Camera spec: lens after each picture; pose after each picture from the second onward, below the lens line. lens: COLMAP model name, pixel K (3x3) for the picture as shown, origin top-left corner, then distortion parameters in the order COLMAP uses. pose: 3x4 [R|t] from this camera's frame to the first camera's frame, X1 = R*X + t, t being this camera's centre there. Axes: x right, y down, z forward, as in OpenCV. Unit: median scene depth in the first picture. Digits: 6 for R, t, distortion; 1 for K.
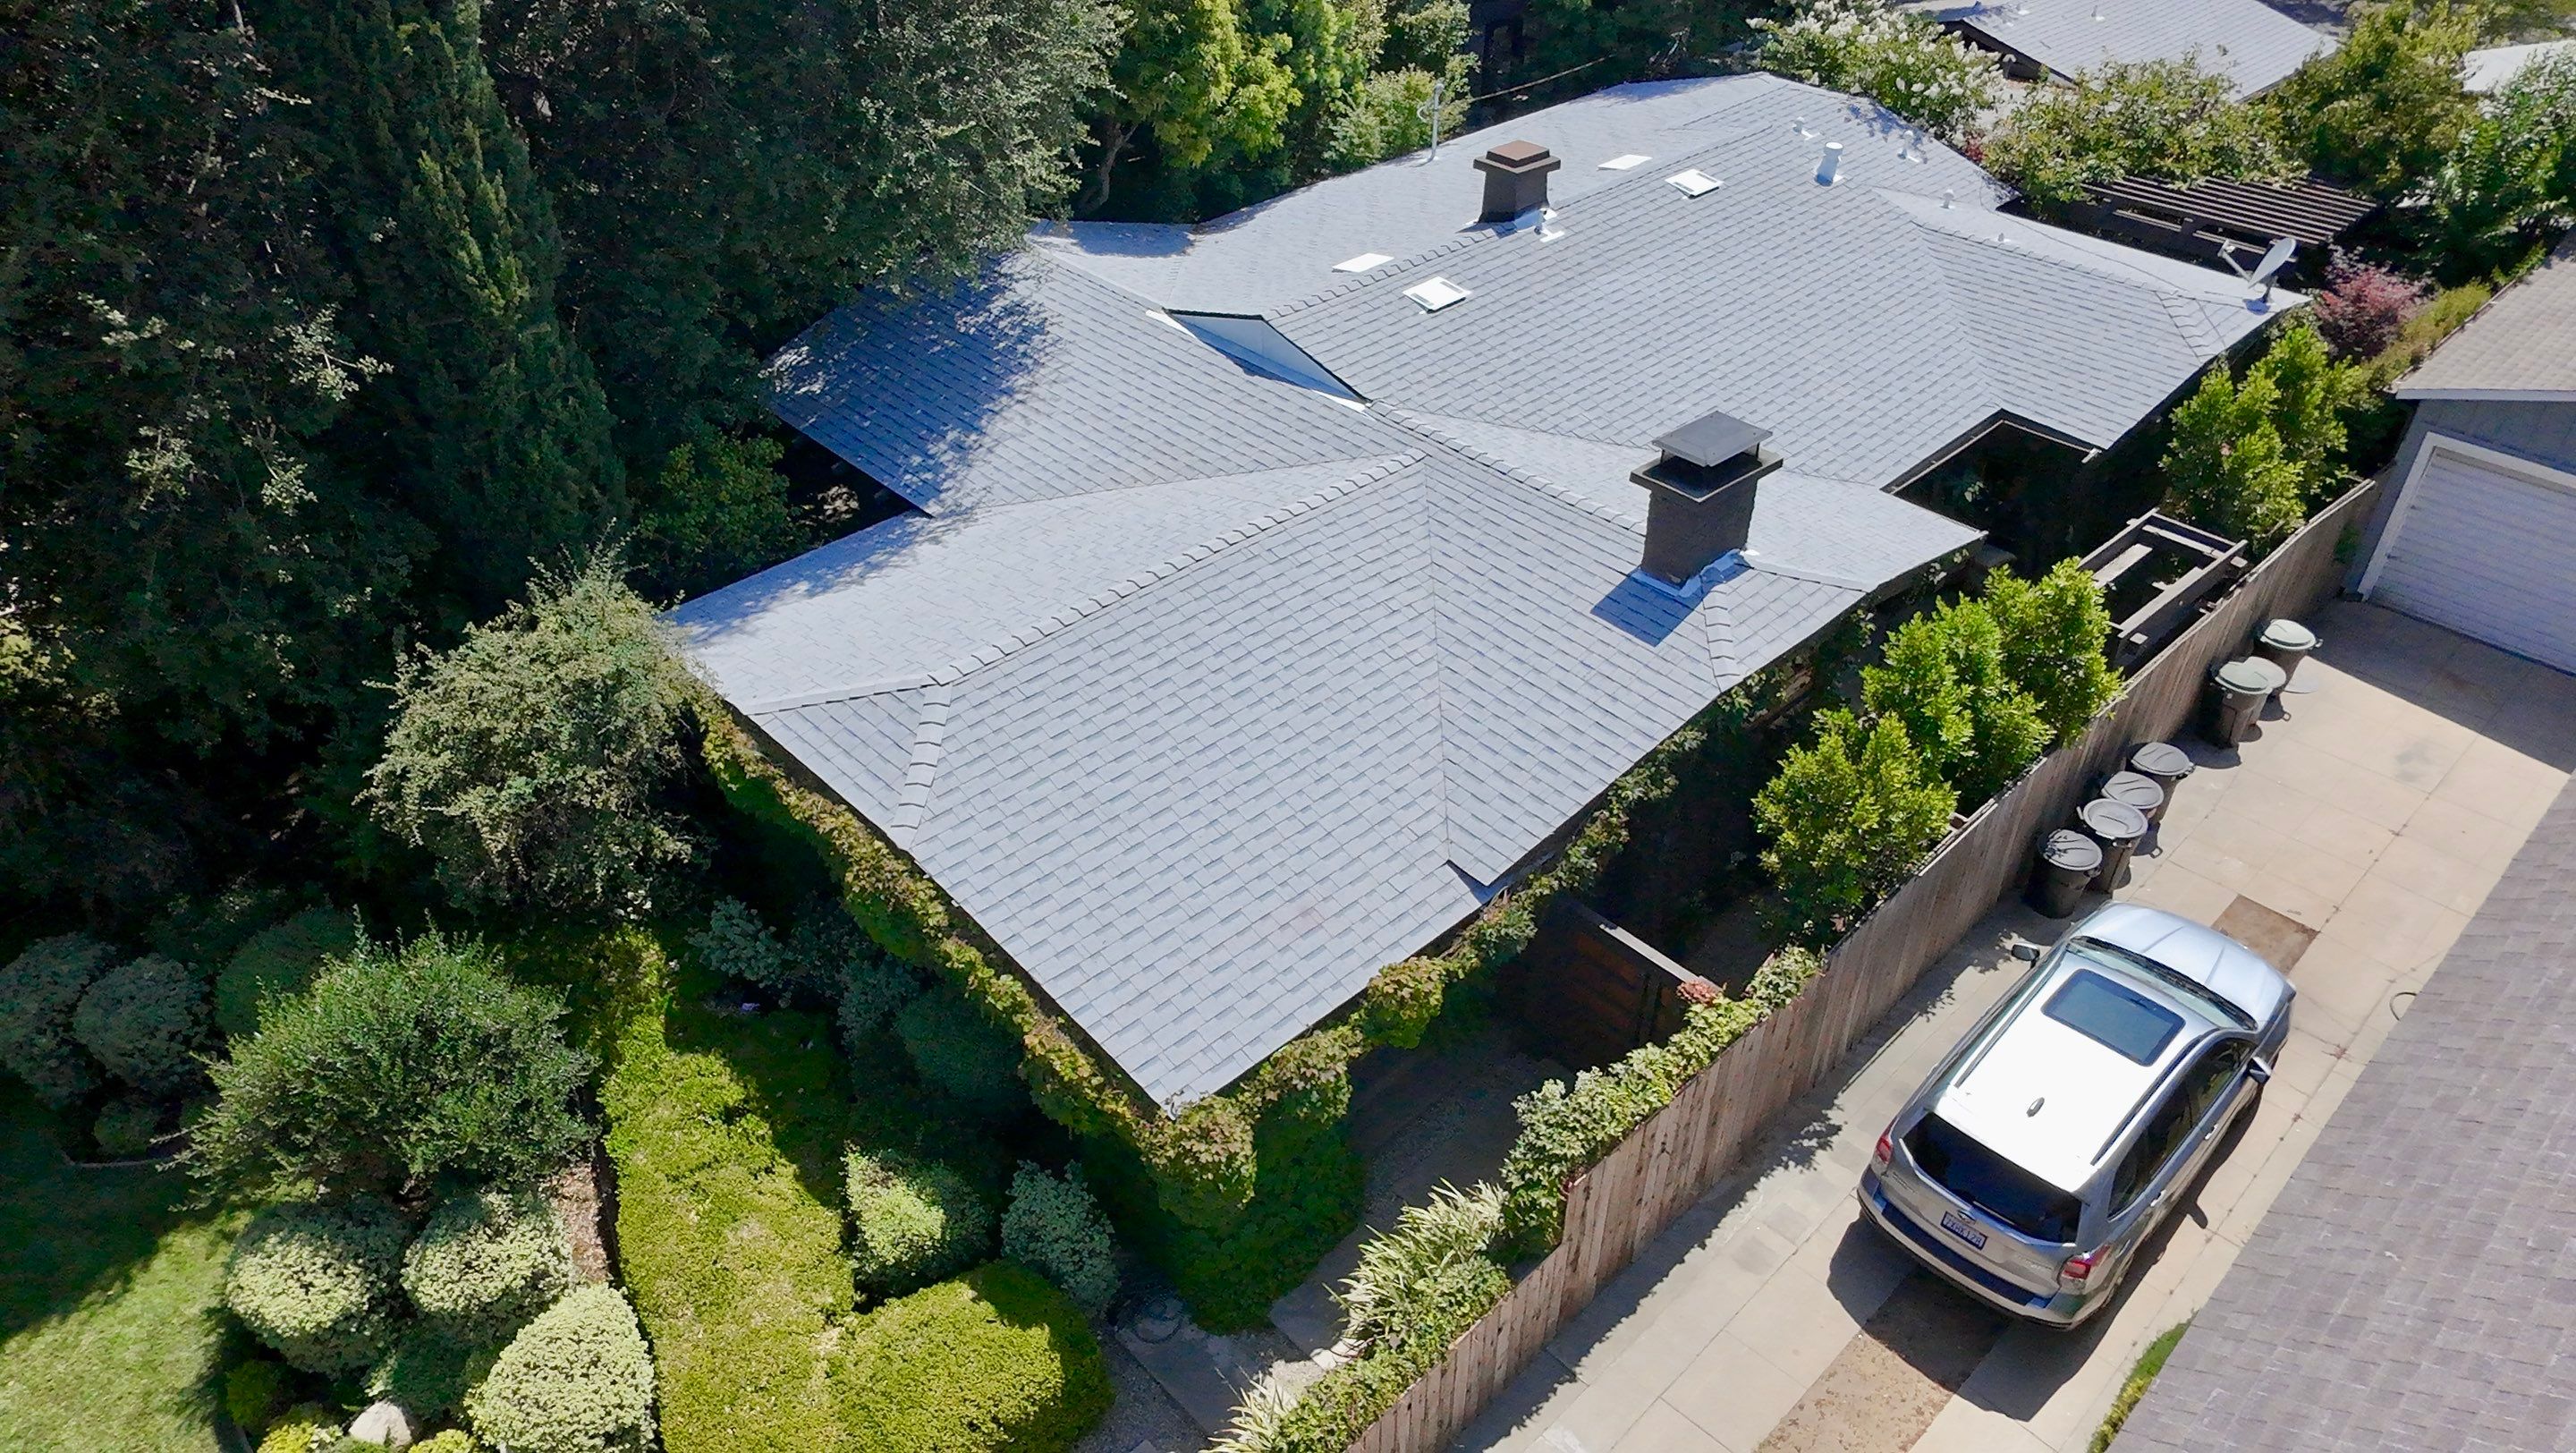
lens RADIAL K [[1727.6, 0, 1283.8], [0, 1727.6, 676.8], [0, 0, 1]] dist [-0.002870, -0.000554]
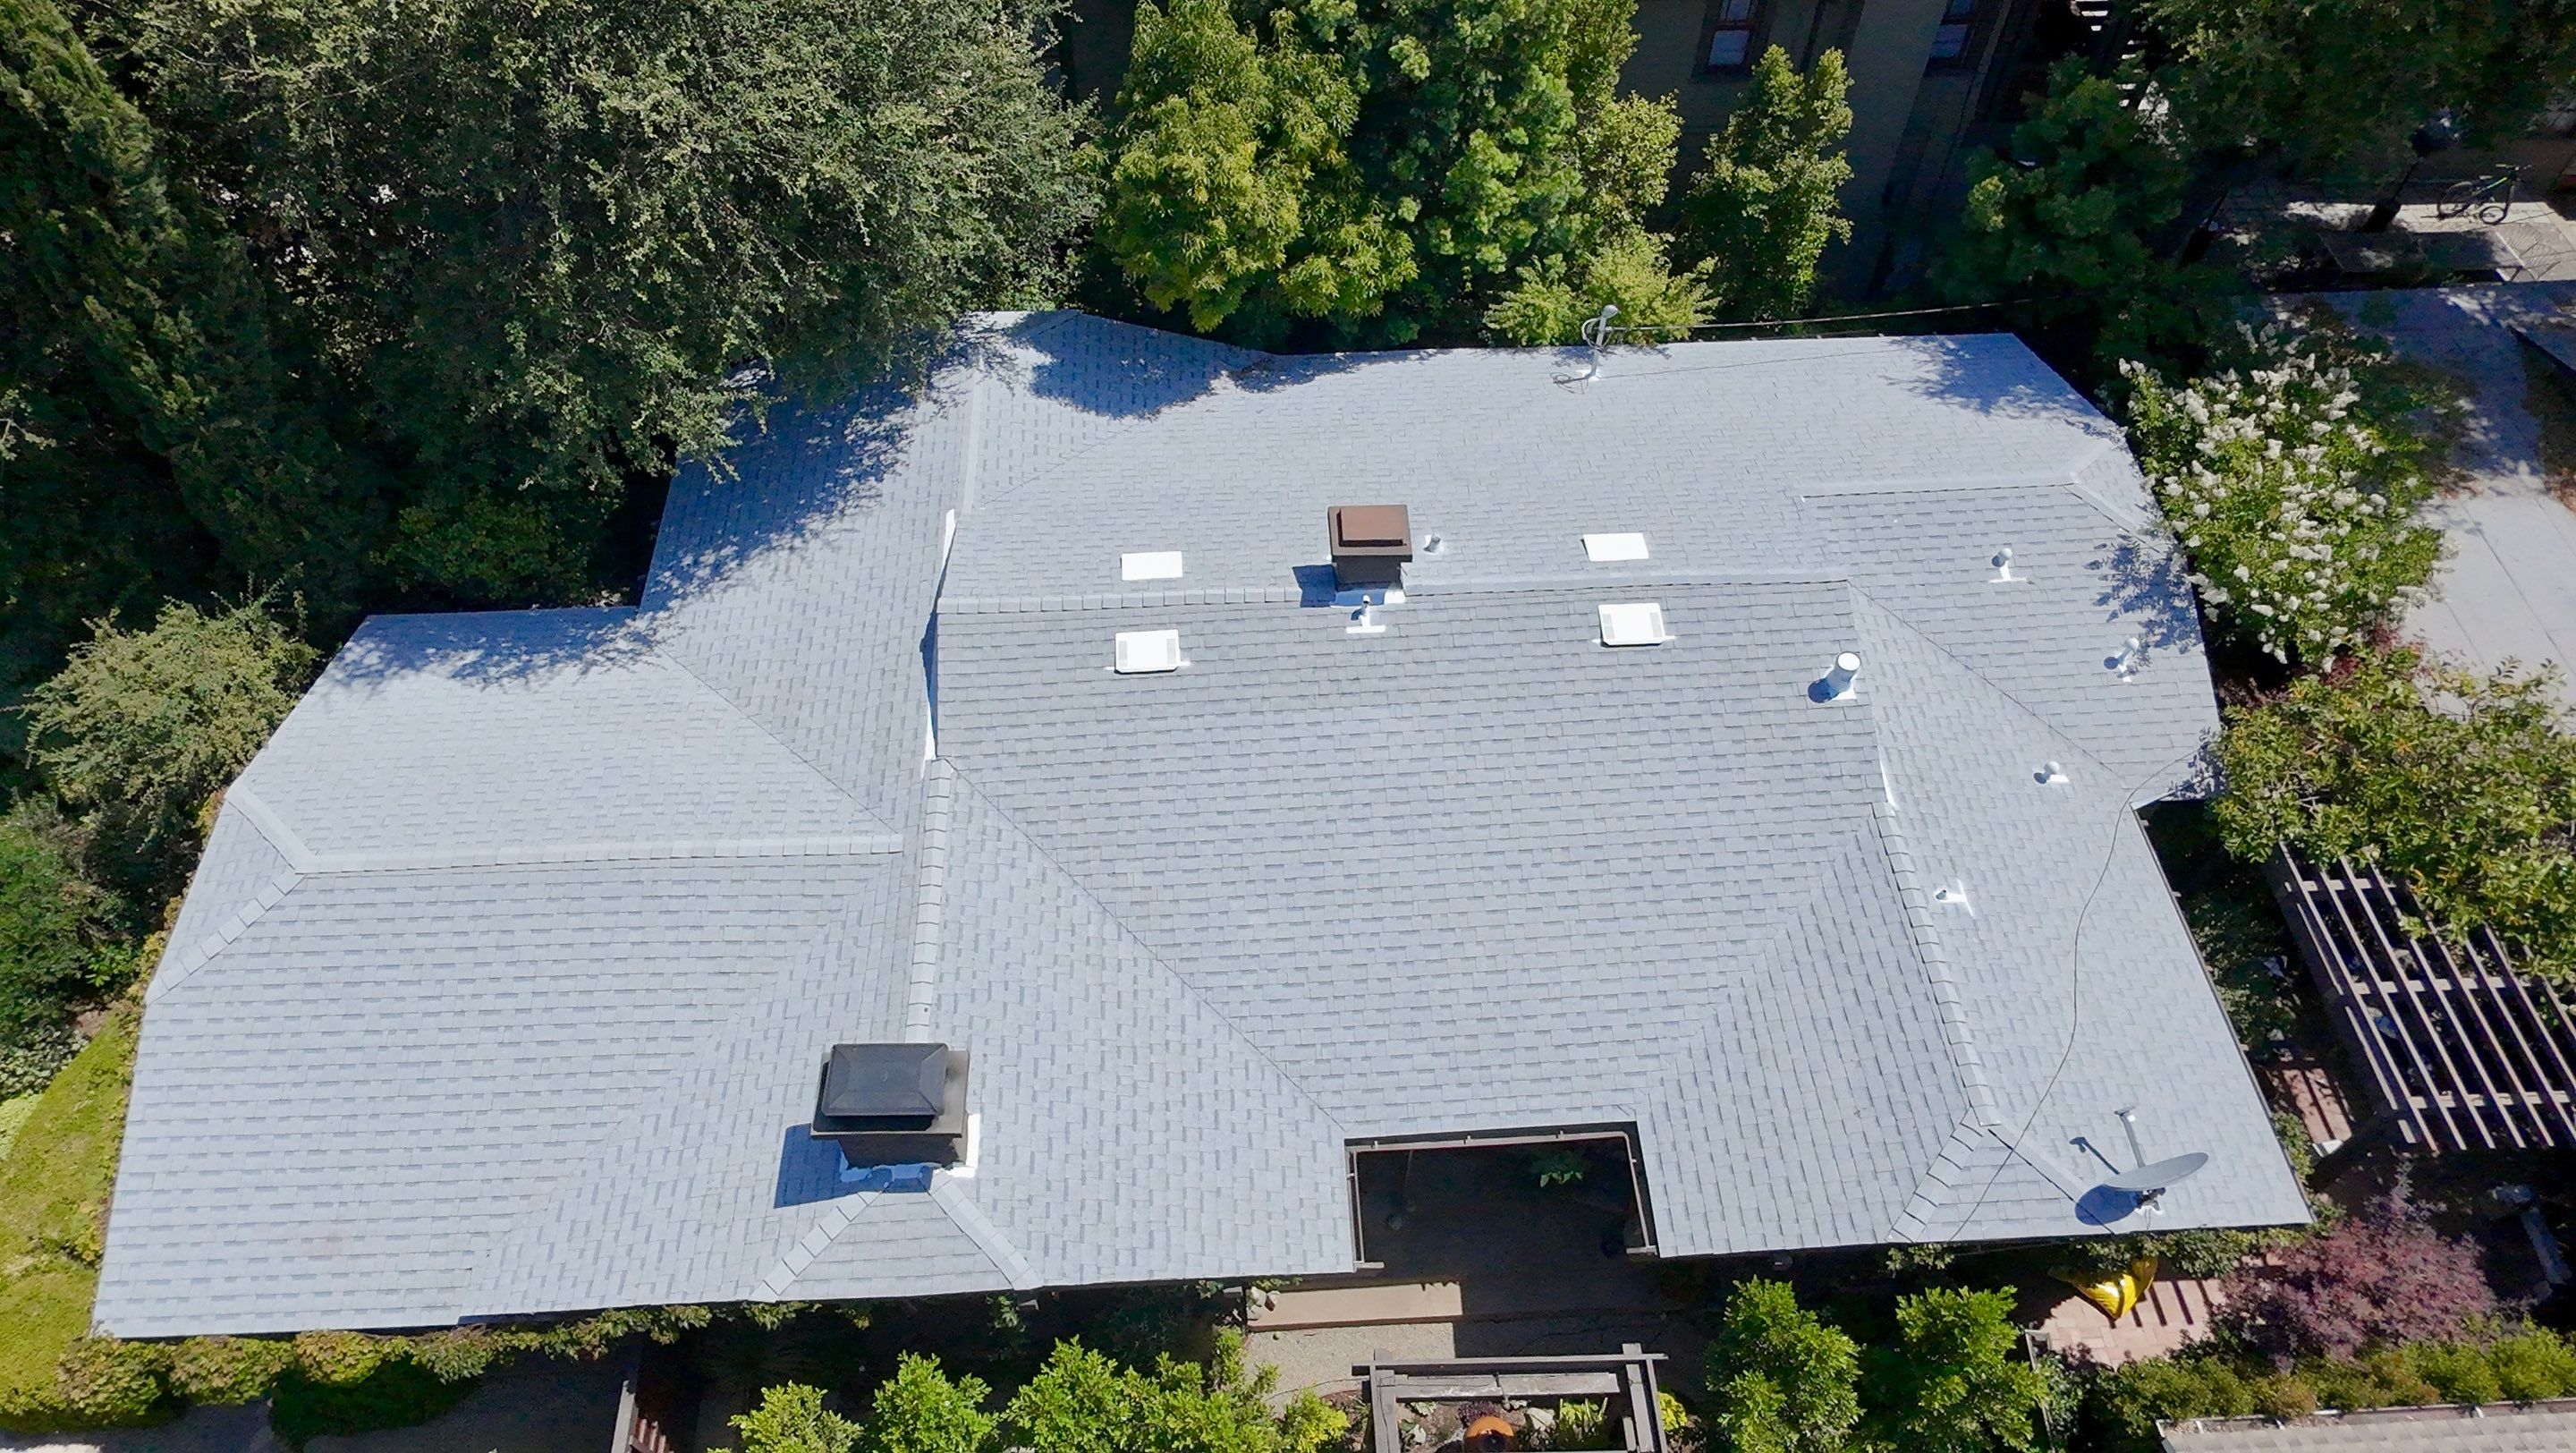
lens RADIAL K [[1727.6, 0, 1283.8], [0, 1727.6, 676.8], [0, 0, 1]] dist [-0.002870, -0.000554]
pose [[0.760980, 0.509025, -0.402248, 0.491718], [-0.380989, 0.852463, 0.357987, -0.537214], [0.525126, -0.119169, 0.842640, 0.254126]]
